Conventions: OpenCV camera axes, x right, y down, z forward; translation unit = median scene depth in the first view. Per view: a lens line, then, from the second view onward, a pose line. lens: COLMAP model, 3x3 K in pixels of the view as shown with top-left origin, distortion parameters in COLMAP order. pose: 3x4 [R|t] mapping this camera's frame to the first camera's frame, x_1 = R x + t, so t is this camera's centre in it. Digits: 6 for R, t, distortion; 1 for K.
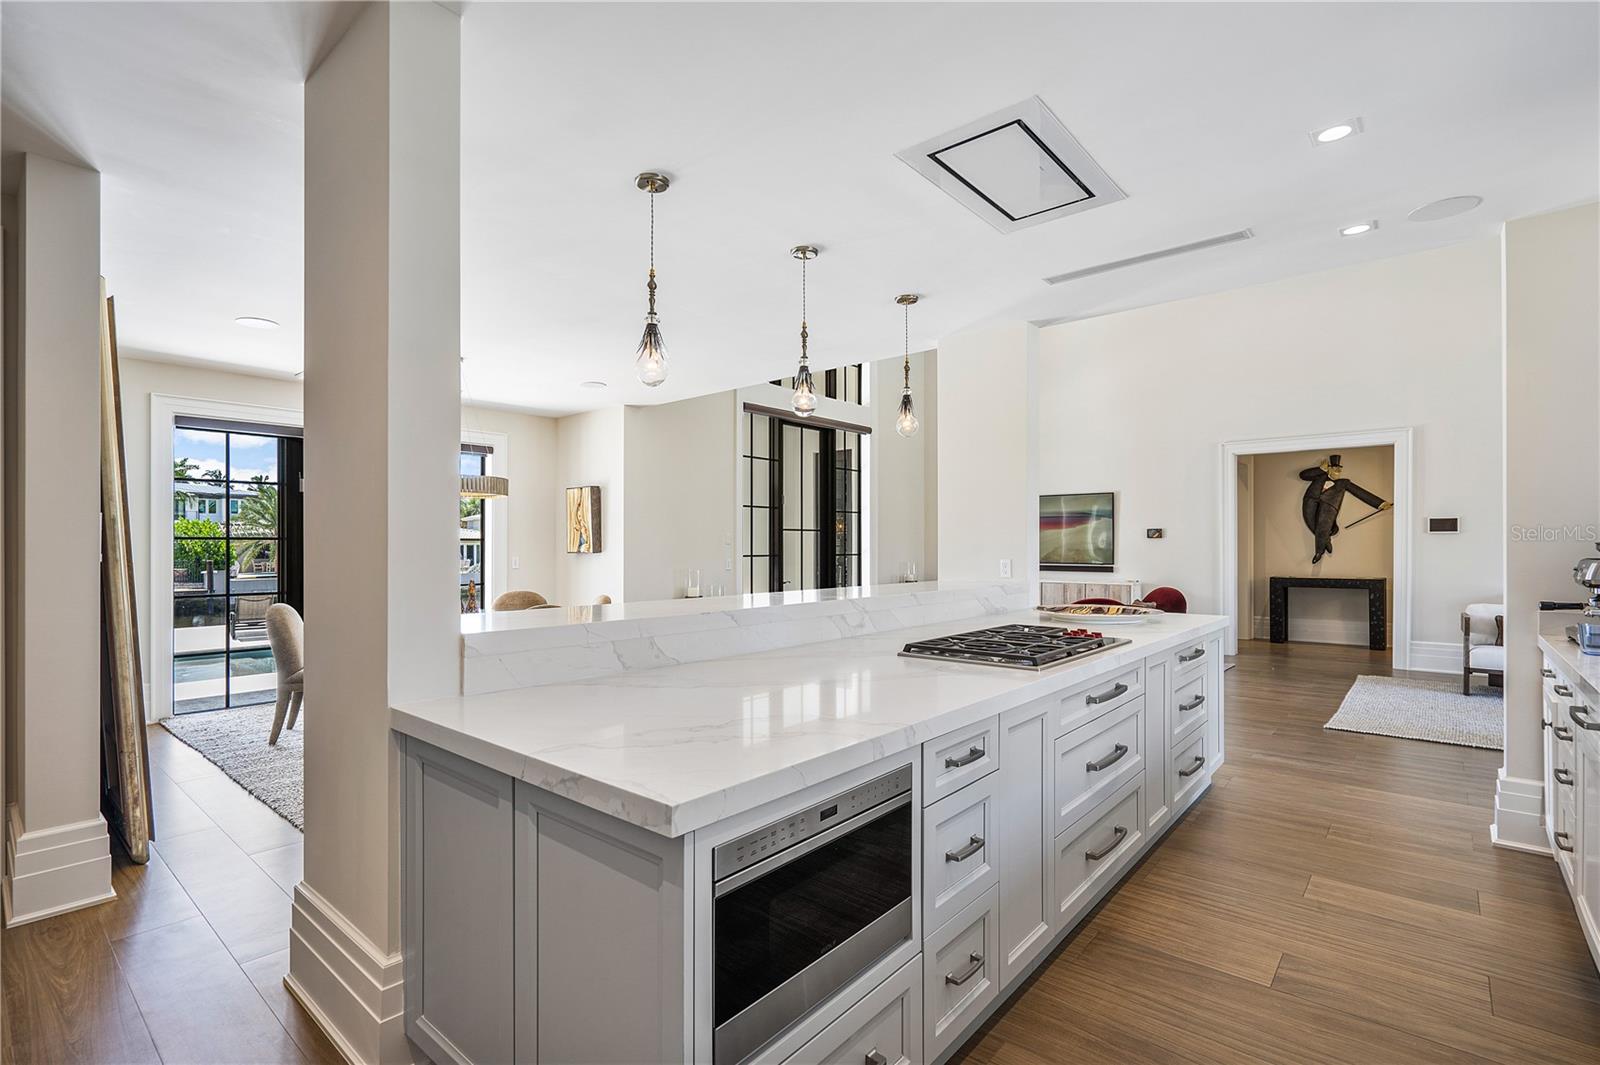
lens RADIAL K [[741.5, 0, 793.2], [0, 741.5, 544.2], [0, 0, 1]] dist [0.001632, 0.000413]
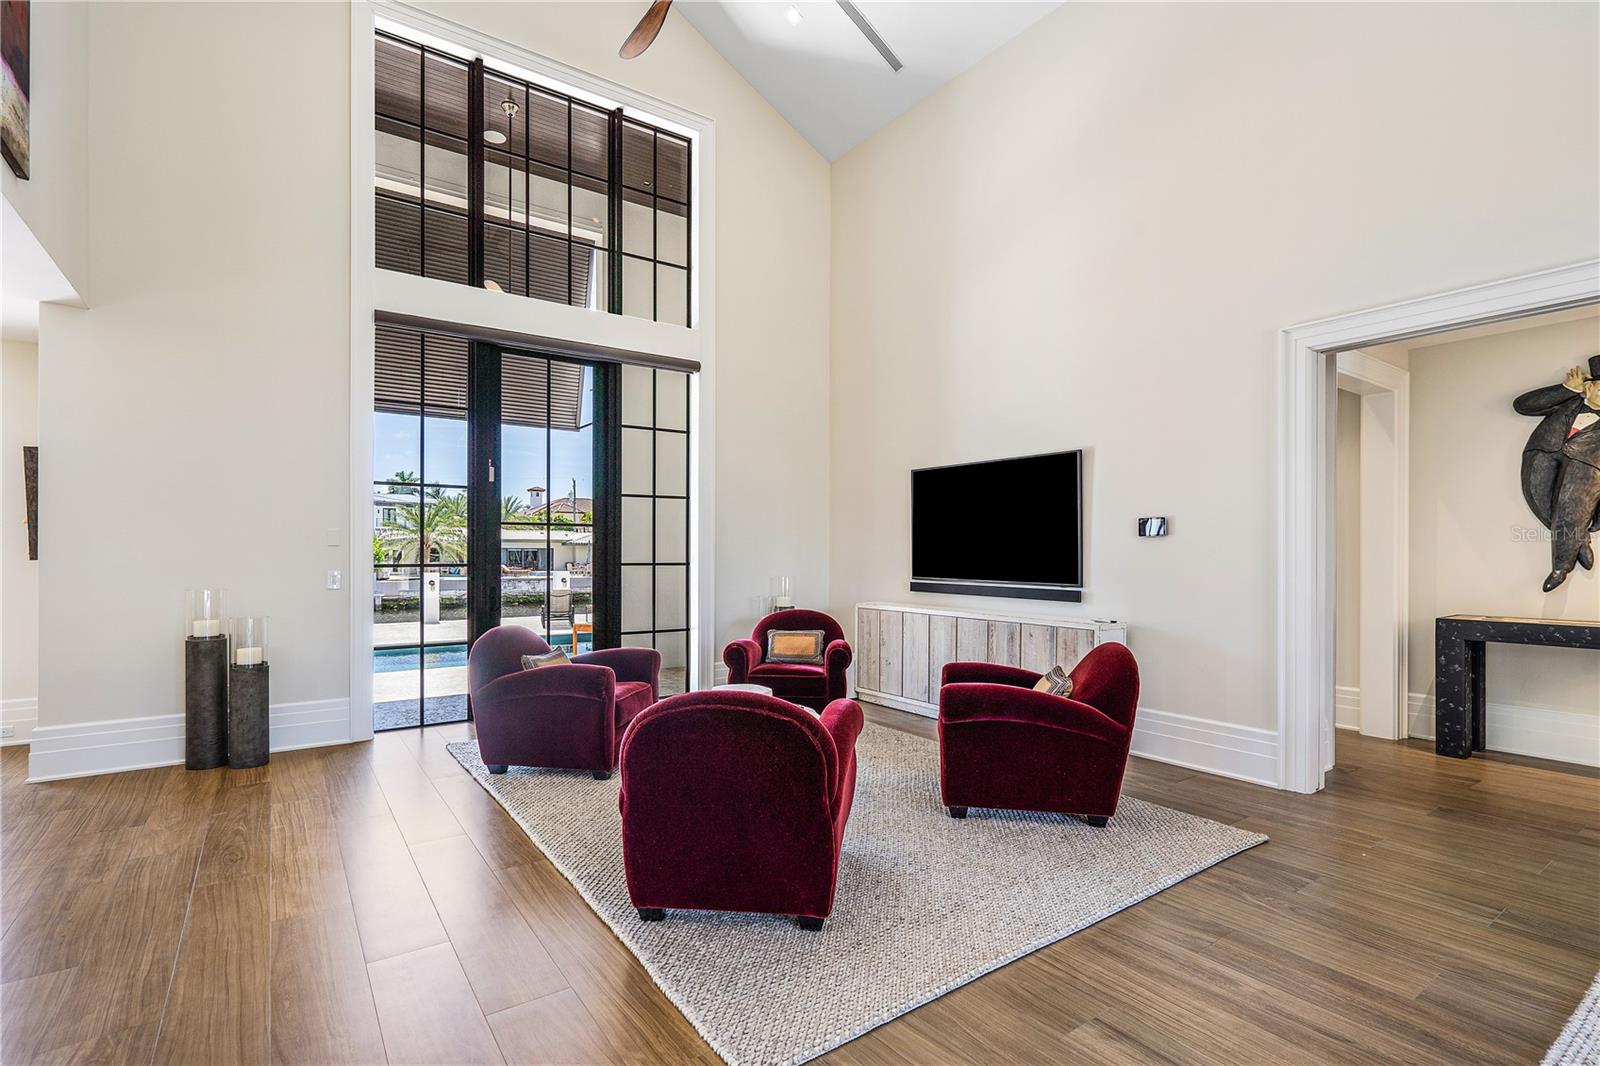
lens RADIAL K [[748.4, 0, 801.6], [0, 748.4, 552.2], [0, 0, 1]] dist [0.002246, 0.000295]
pose [[0.970948, 0.003530, -0.239265, 0.356116], [-0.002719, 0.999989, 0.003716, 0.000822], [0.239275, -0.002958, 0.970947, 0.425846]]
